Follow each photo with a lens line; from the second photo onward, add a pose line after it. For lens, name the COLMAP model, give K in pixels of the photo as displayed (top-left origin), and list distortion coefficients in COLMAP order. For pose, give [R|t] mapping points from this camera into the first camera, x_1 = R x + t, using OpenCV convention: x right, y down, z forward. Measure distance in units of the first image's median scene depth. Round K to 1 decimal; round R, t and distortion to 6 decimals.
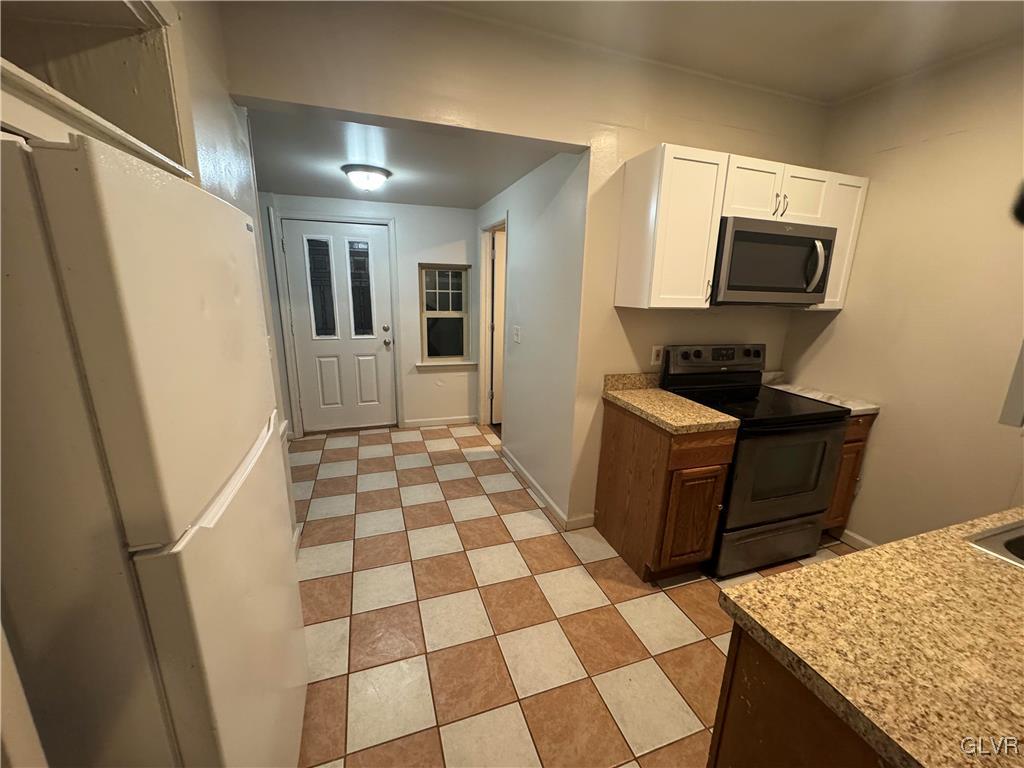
lens RADIAL K [[405.0, 0, 511.3], [0, 405.0, 384.5], [0, 0, 1]] dist [-0.002184, 0.000023]
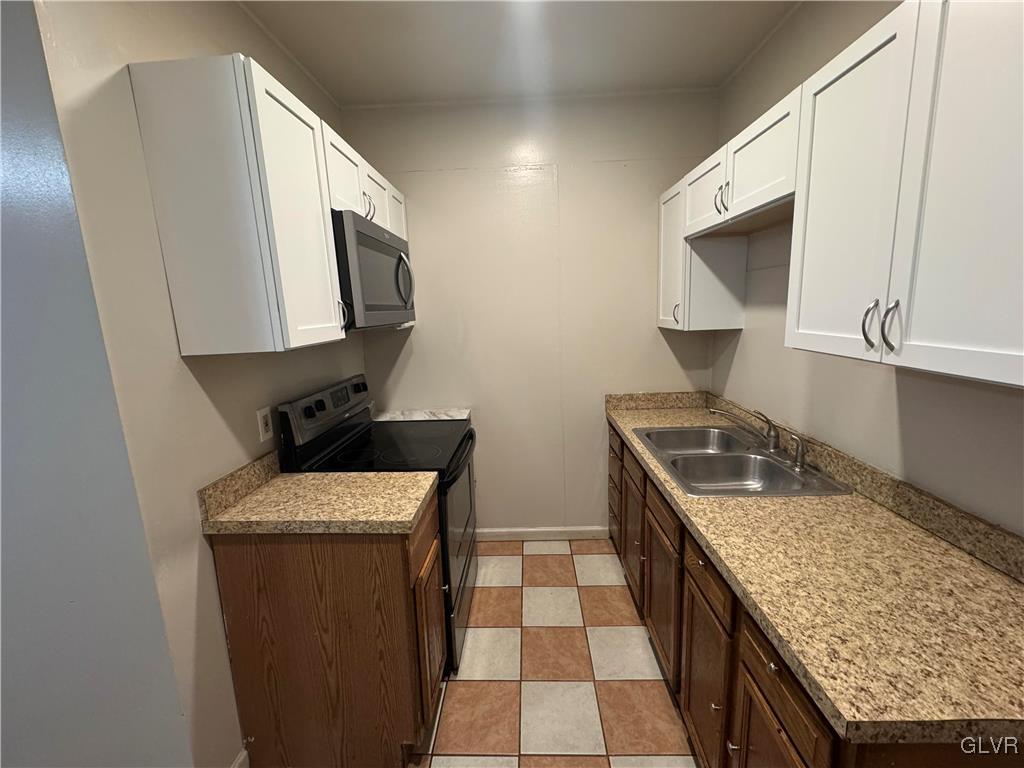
lens RADIAL K [[431.9, 0, 511.6], [0, 431.9, 383.4], [0, 0, 1]] dist [-0.001370, -0.000628]
pose [[0.354850, -0.202418, 0.912748, -0.099264], [0.267835, 0.957371, 0.108188, -0.114292], [-0.895738, 0.206075, 0.393937, 0.449003]]
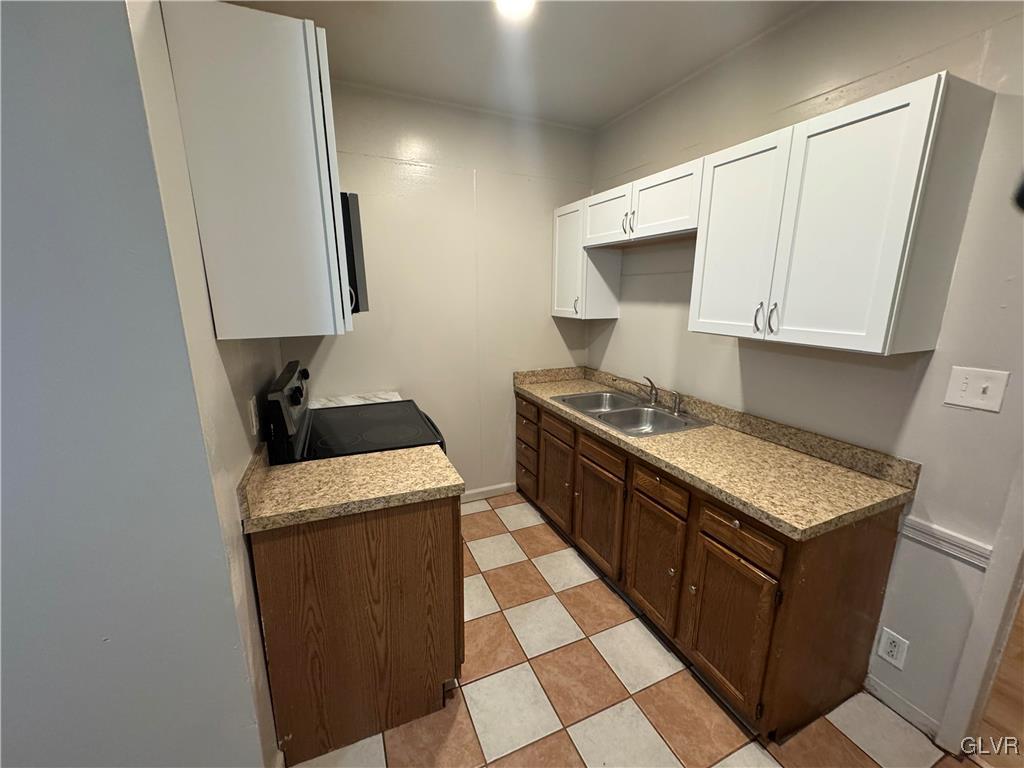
lens RADIAL K [[405.0, 0, 510.4], [0, 405.0, 383.8], [0, 0, 1]] dist [-0.002184, 0.000023]
pose [[-0.078264, -0.245489, 0.966235, -0.222894], [0.231930, 0.938131, 0.257135, -0.196423], [-0.969579, 0.244223, -0.016486, 0.736717]]
